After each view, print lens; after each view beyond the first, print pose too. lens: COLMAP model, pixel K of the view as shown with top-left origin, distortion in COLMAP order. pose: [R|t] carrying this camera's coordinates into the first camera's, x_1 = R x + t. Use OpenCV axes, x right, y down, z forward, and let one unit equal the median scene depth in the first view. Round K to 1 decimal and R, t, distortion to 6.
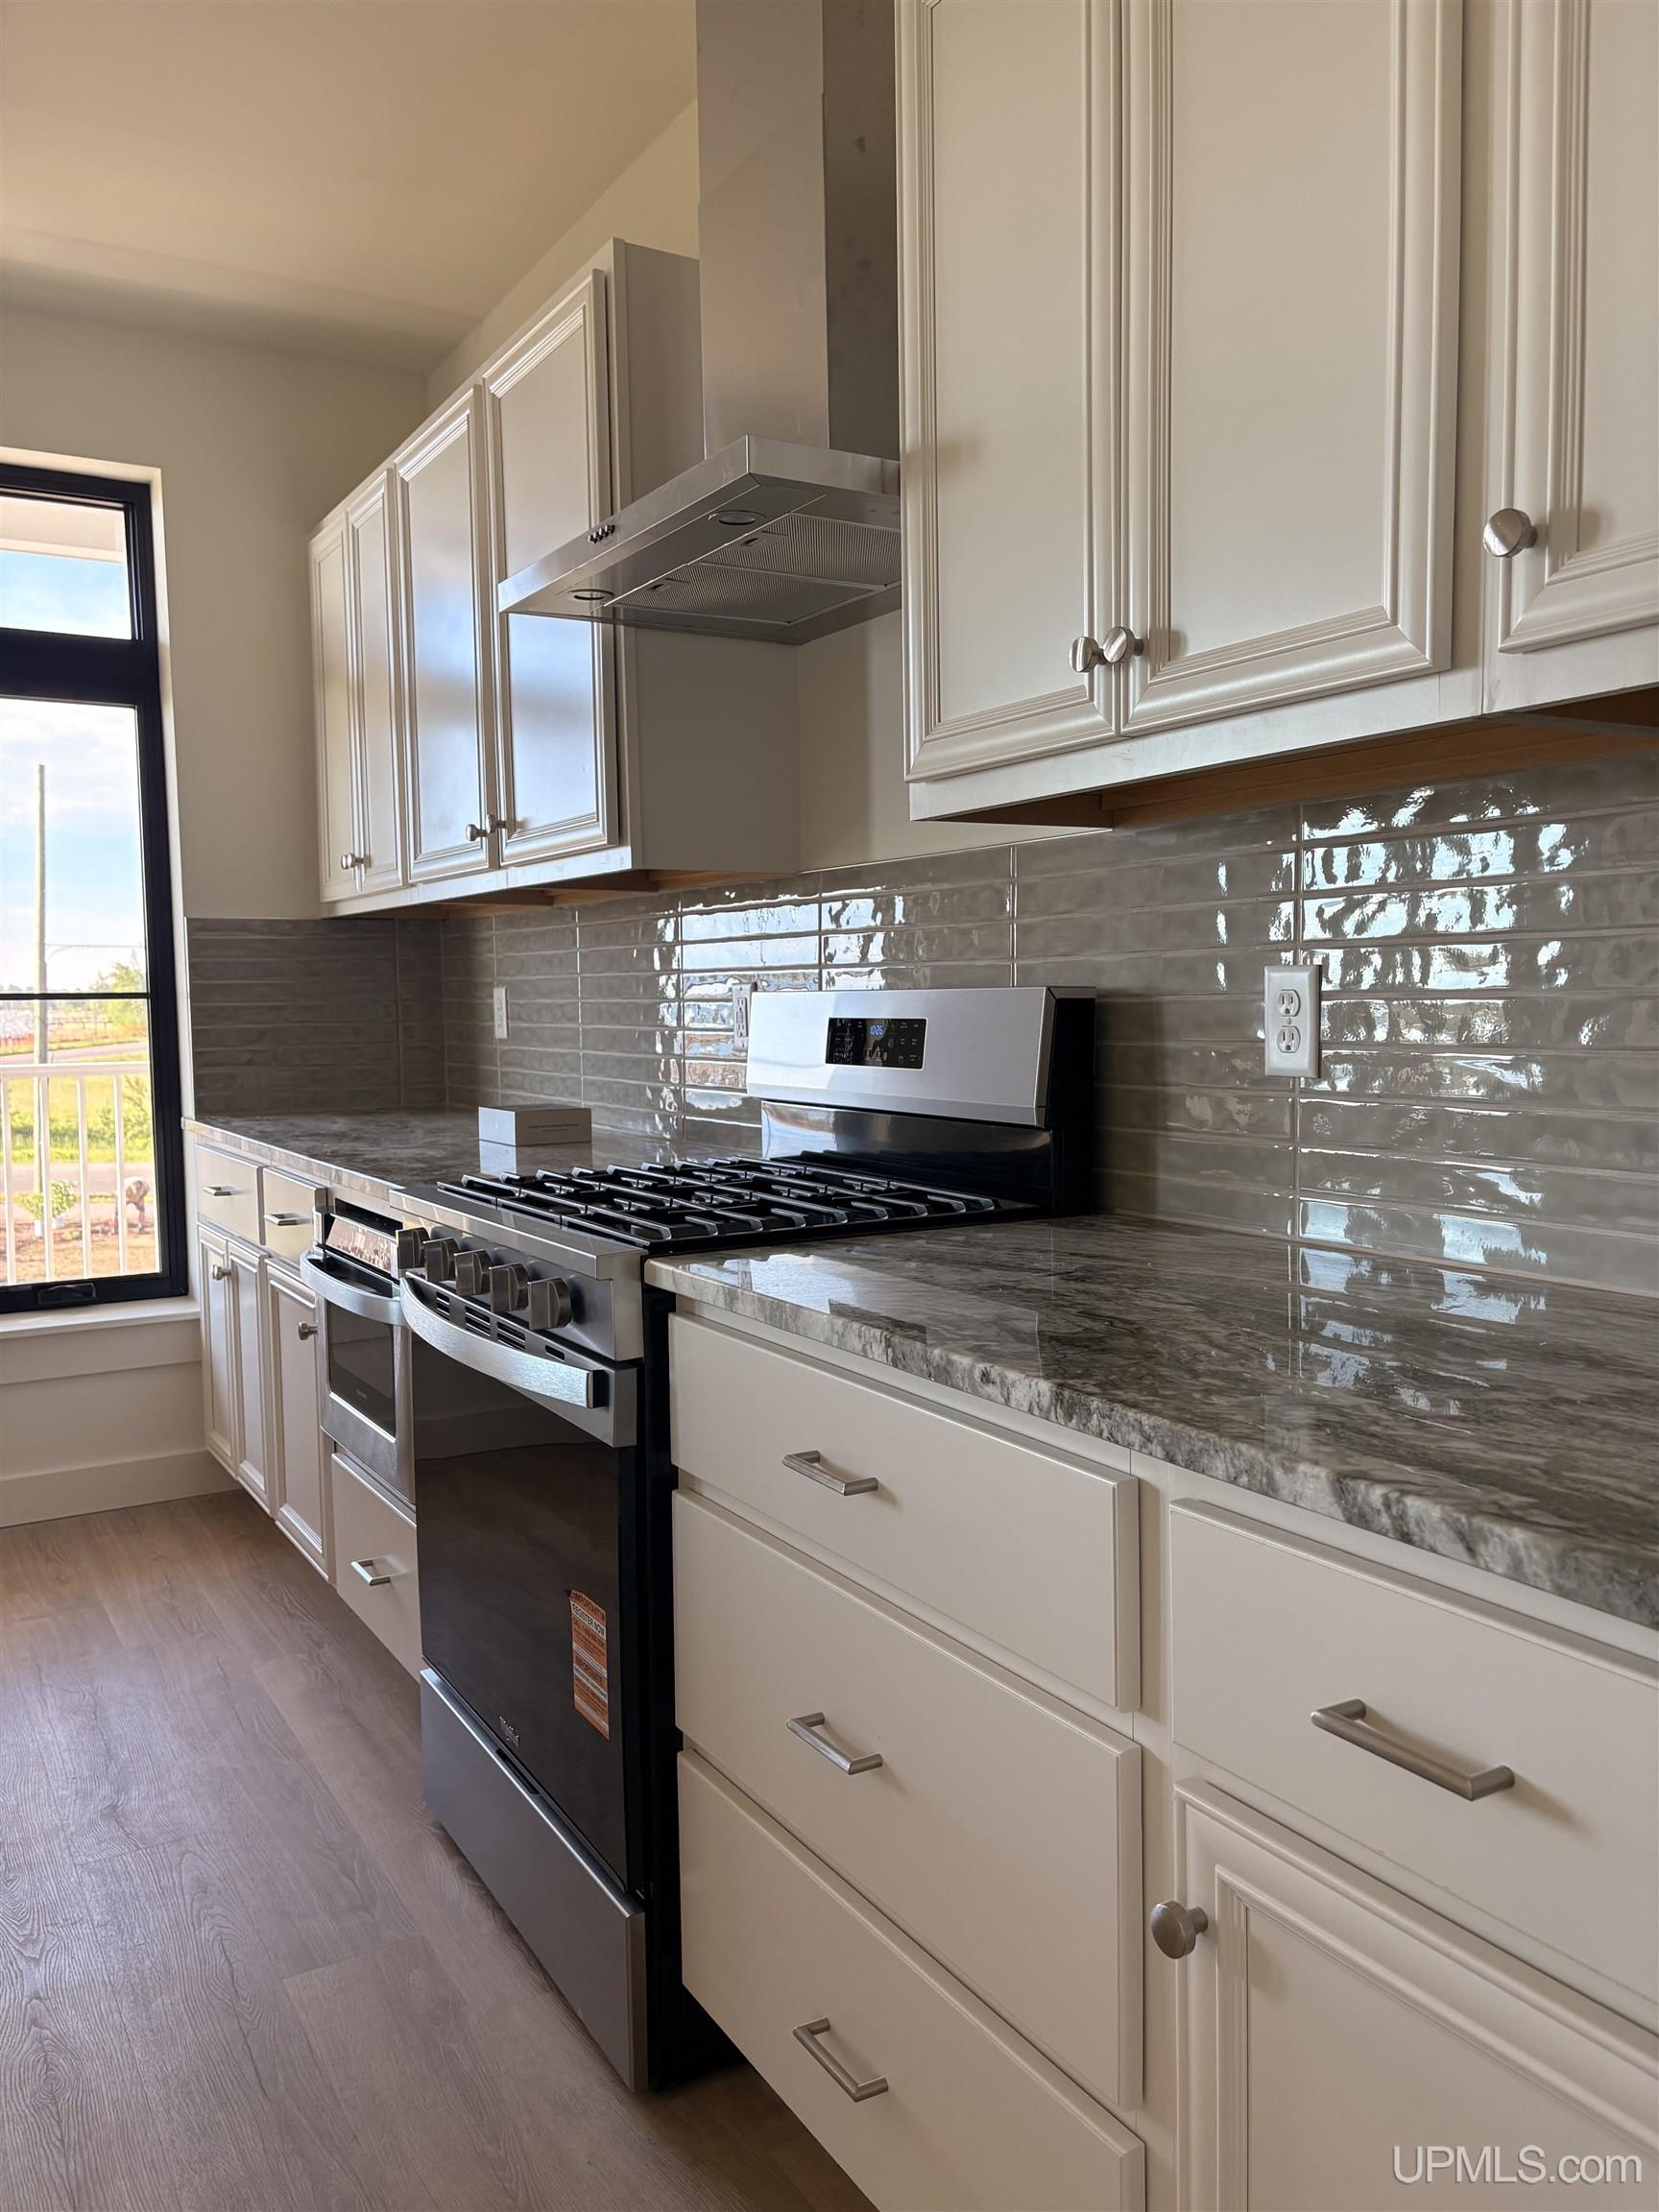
lens RADIAL K [[1657.5, 0, 844.0], [0, 1657.5, 1112.4], [0, 0, 1]] dist [0.063184, -0.066072]
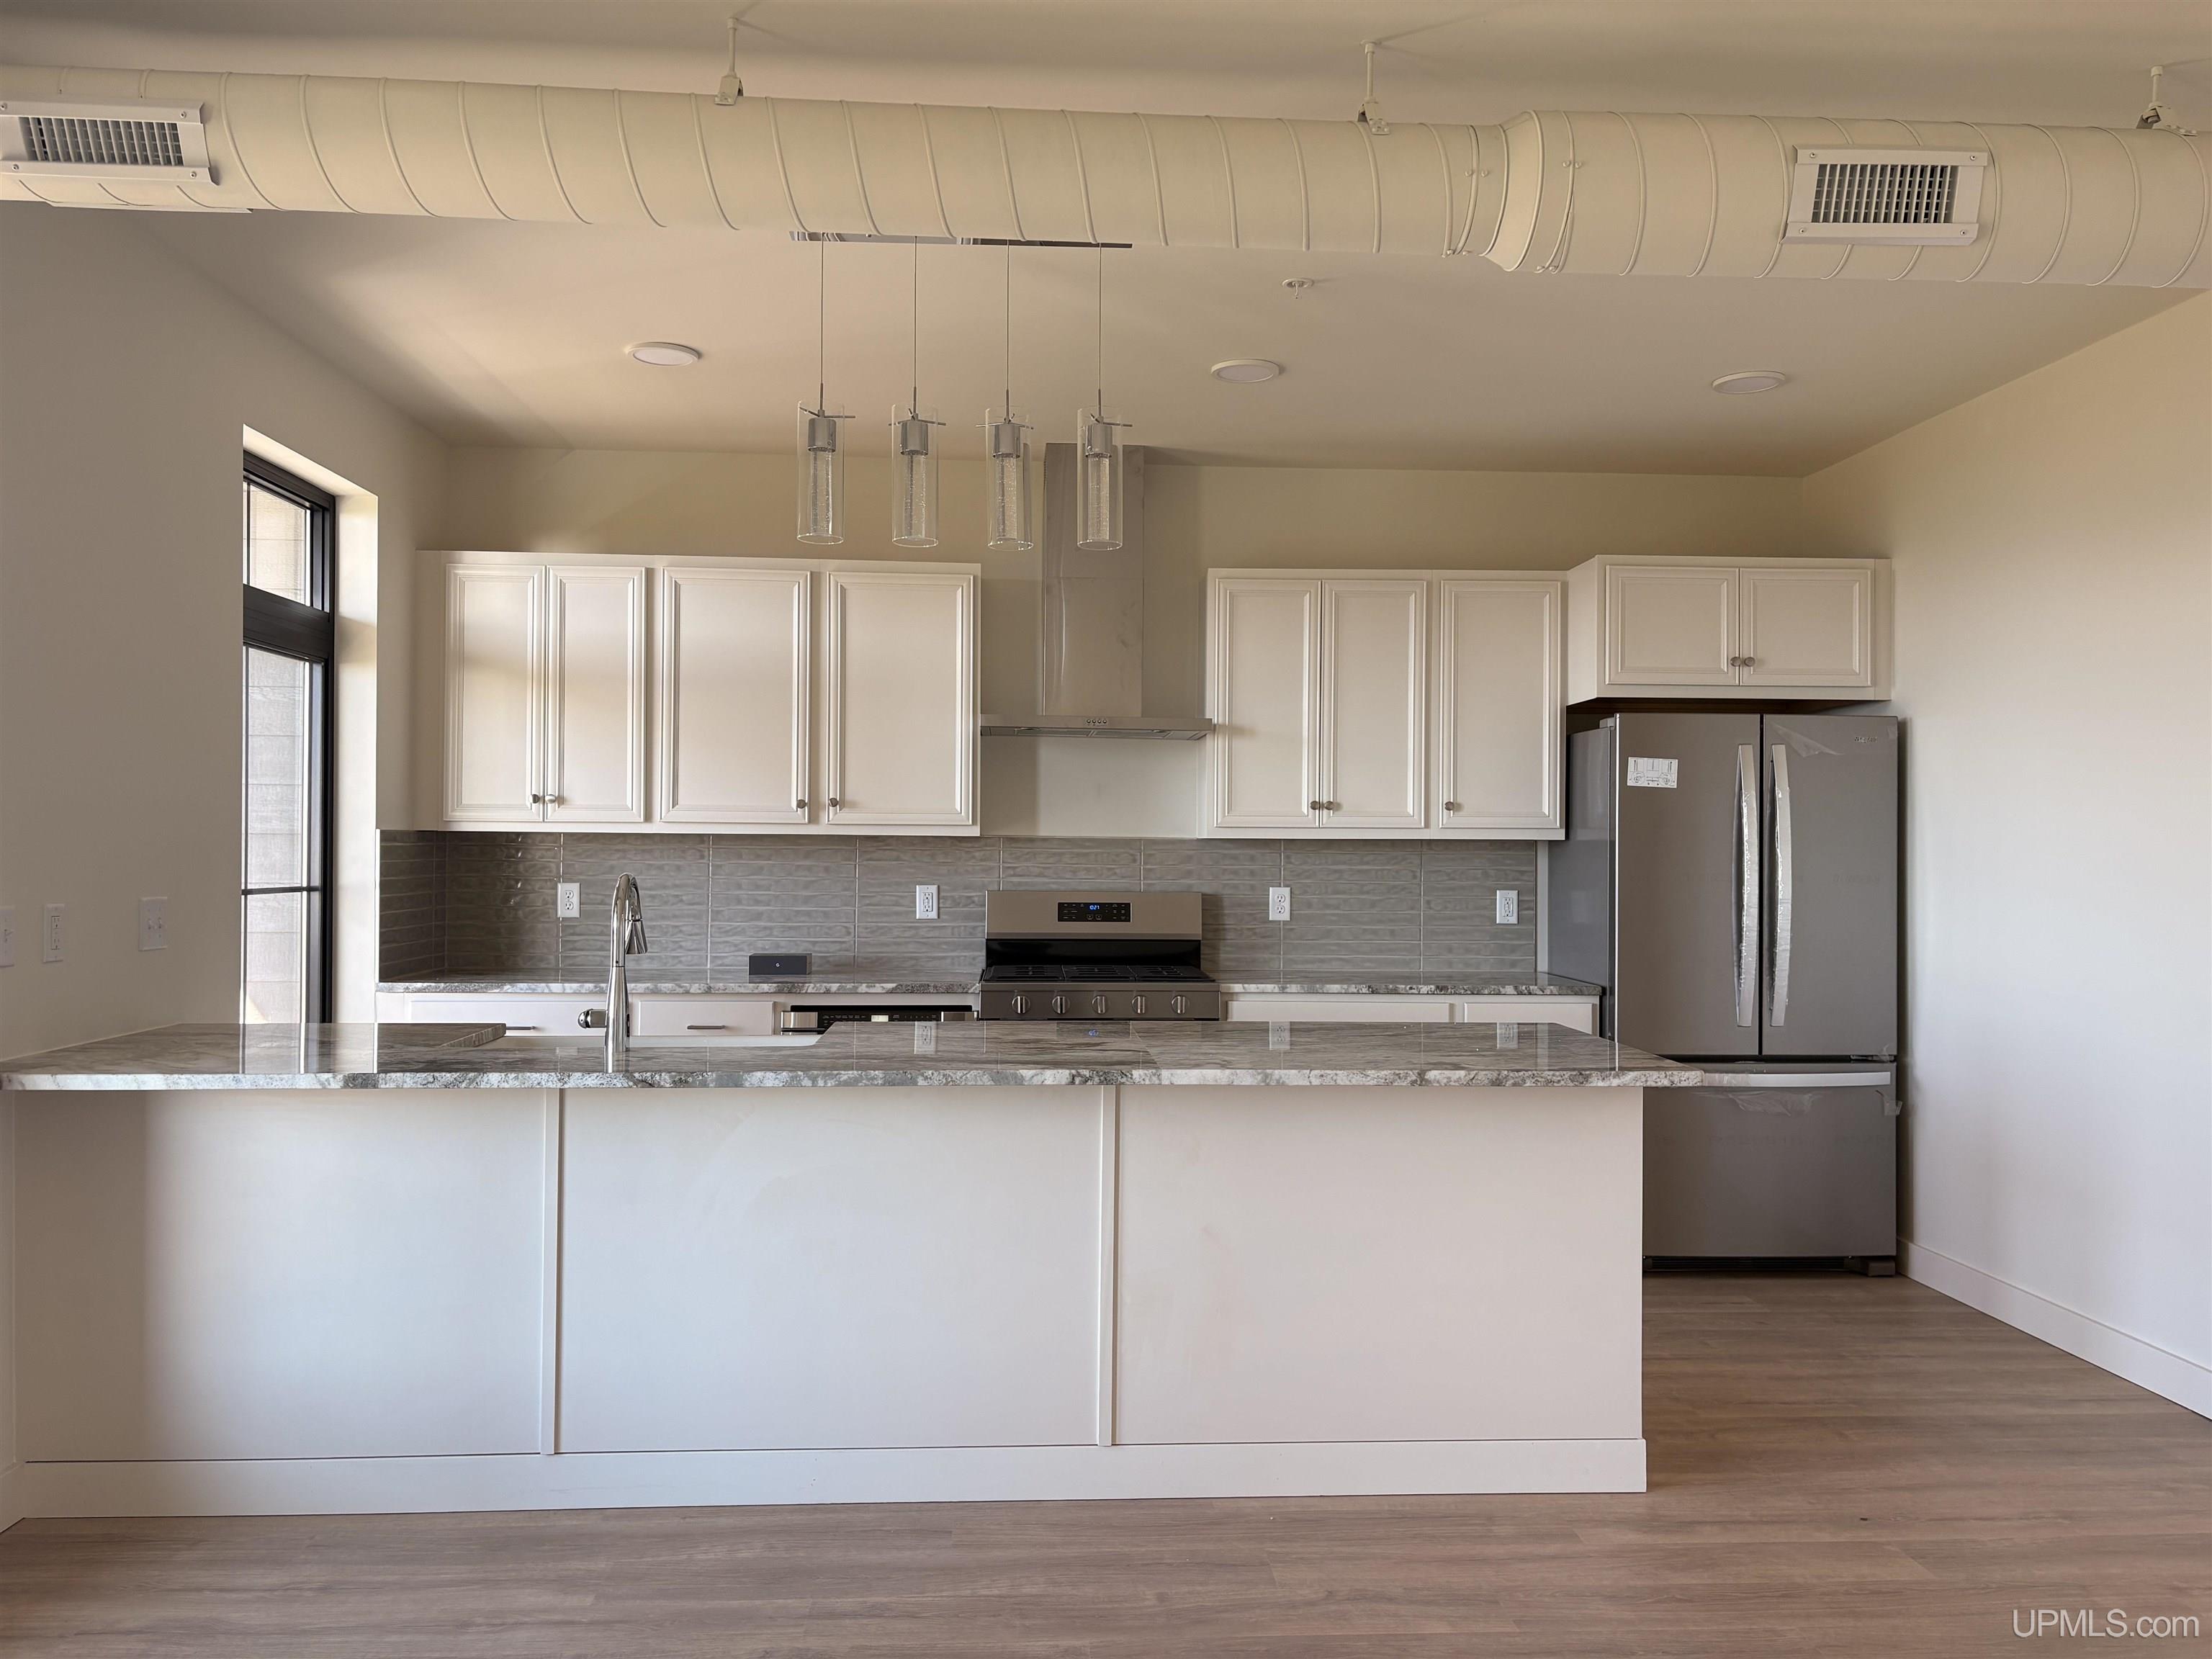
lens RADIAL K [[1657.5, 0, 1100.7], [0, 1657.5, 830.9], [0, 0, 1]] dist [0.063184, -0.066072]
pose [[0.472436, 0.027760, 0.880928, -1.462874], [0.048646, 0.997159, -0.057511, -0.014384], [-0.880022, 0.070024, 0.469743, -0.127308]]
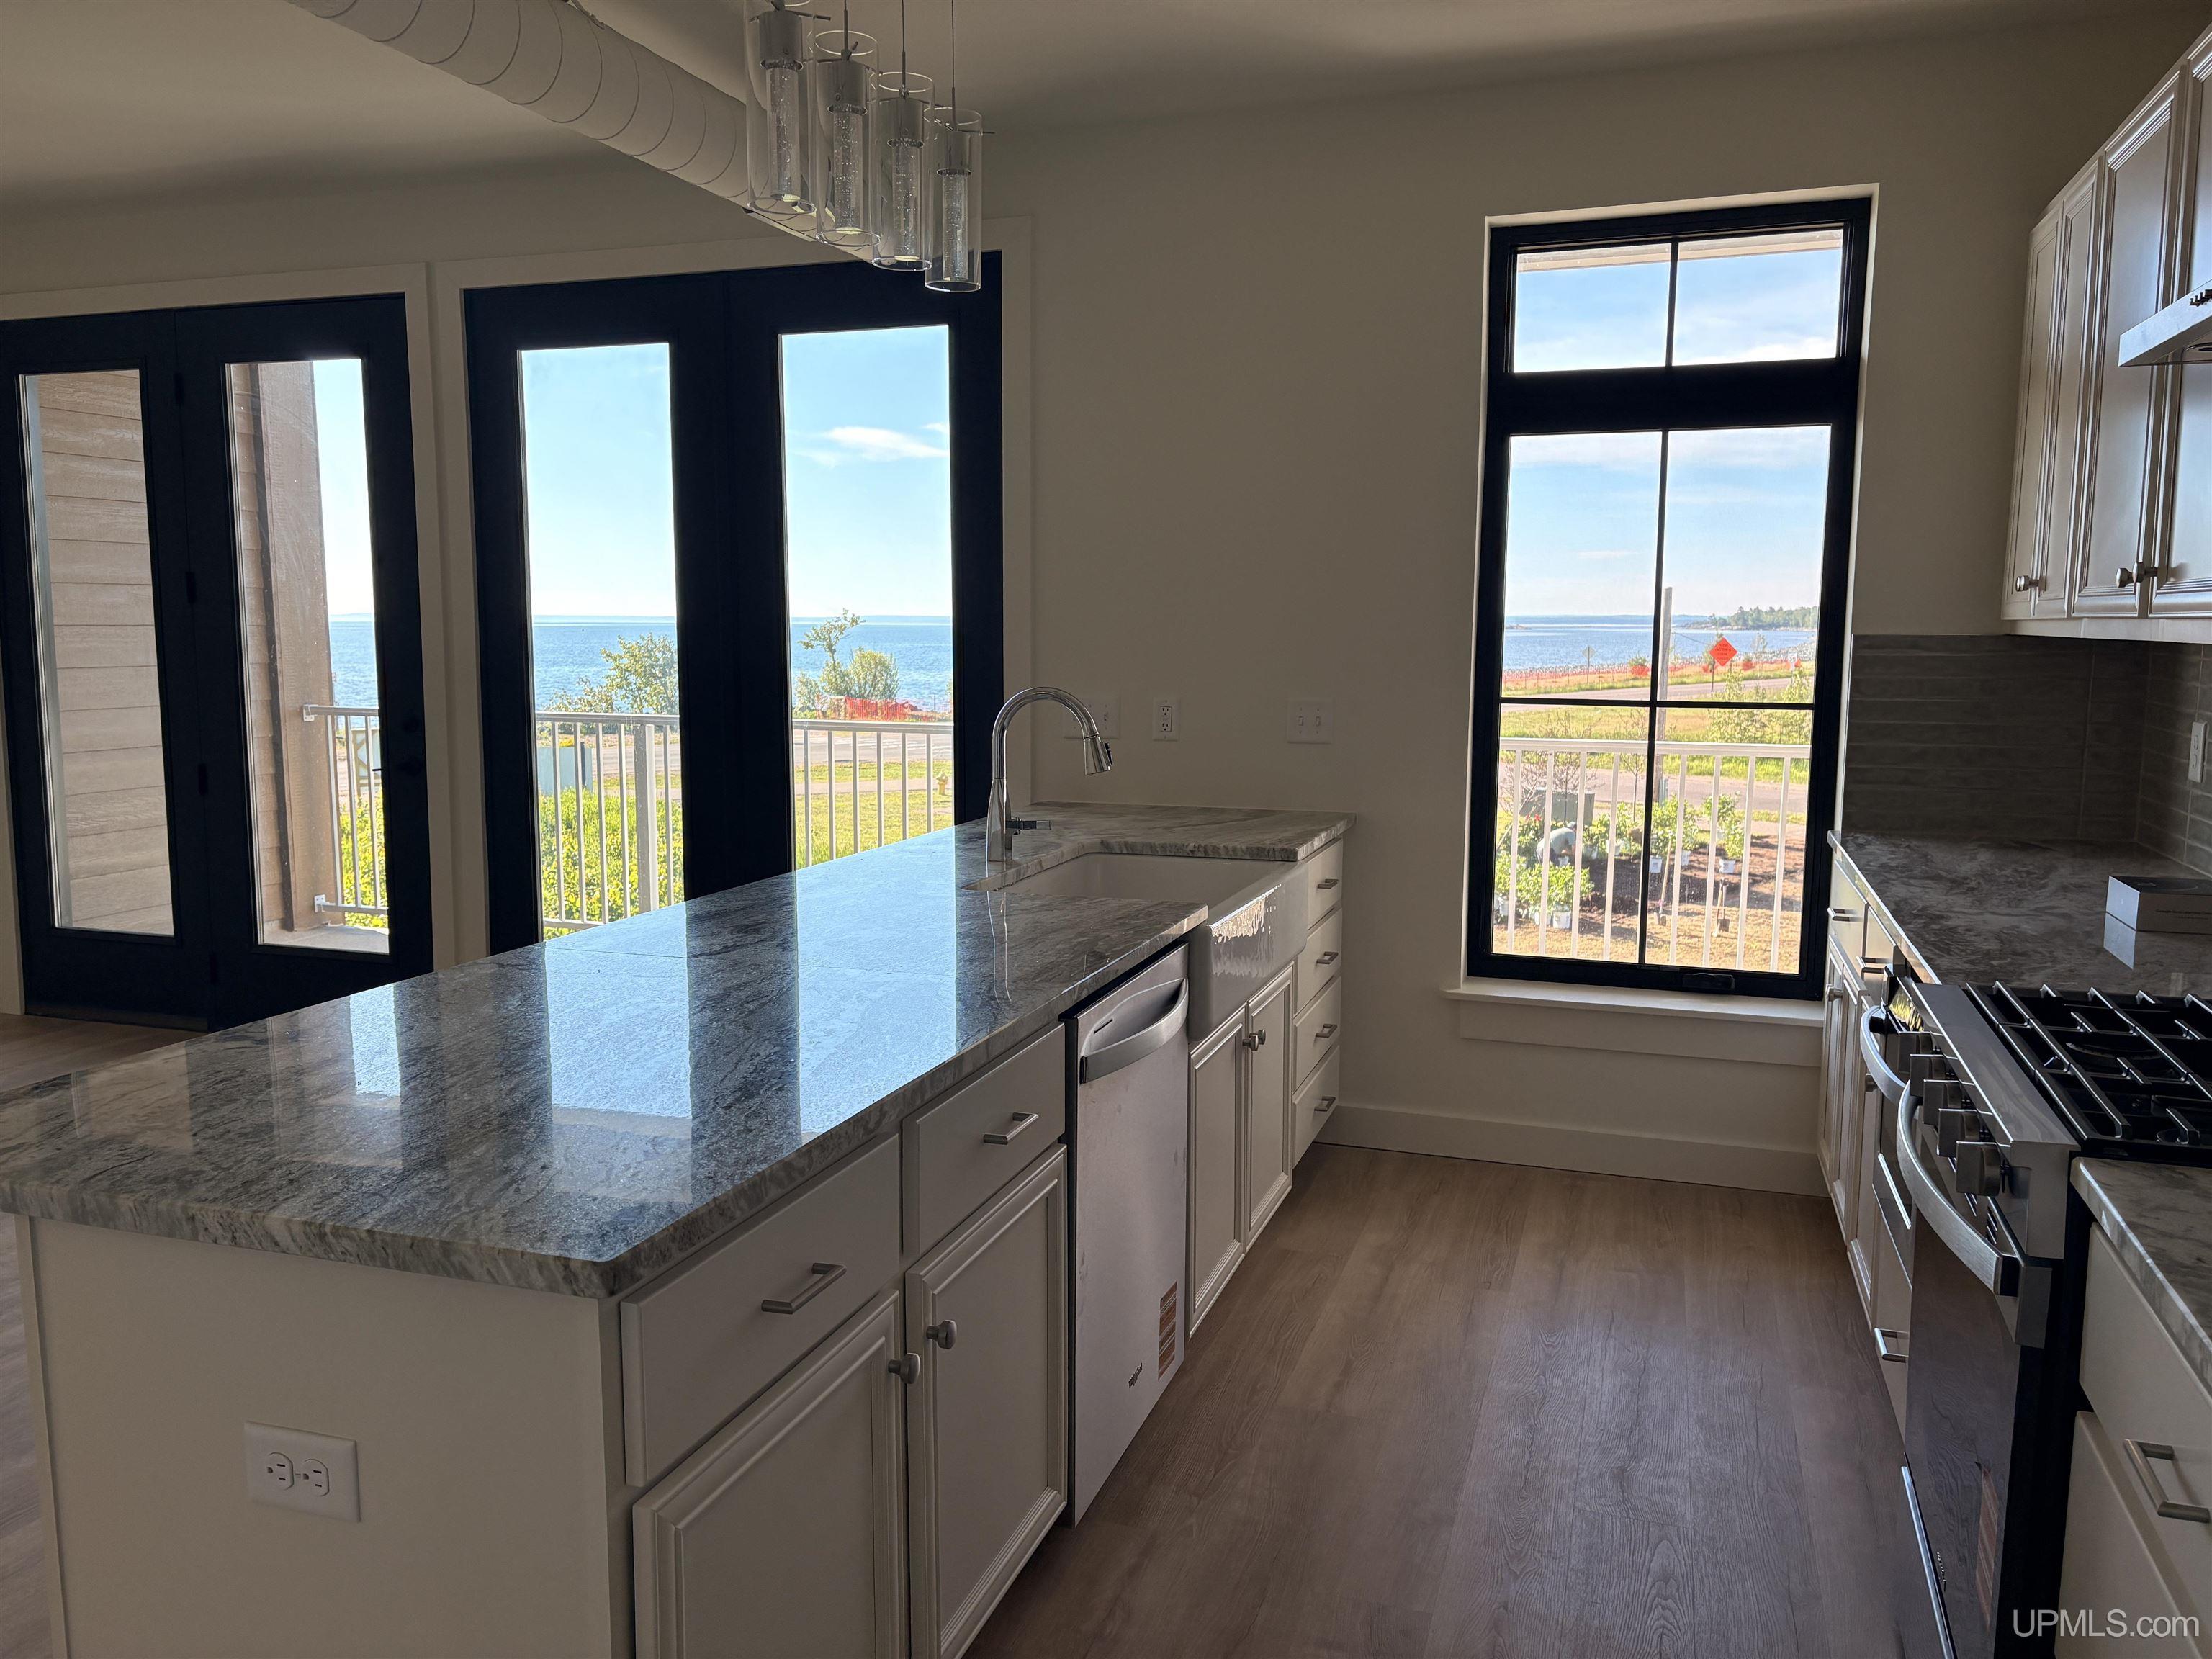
lens RADIAL K [[1657.5, 0, 1110.2], [0, 1657.5, 837.4], [0, 0, 1]] dist [0.063184, -0.066072]
pose [[0.645251, 0.113620, -0.755474, 0.106419], [-0.067120, 0.993486, 0.092088, -0.066103], [0.761016, -0.008713, 0.648674, 0.004153]]
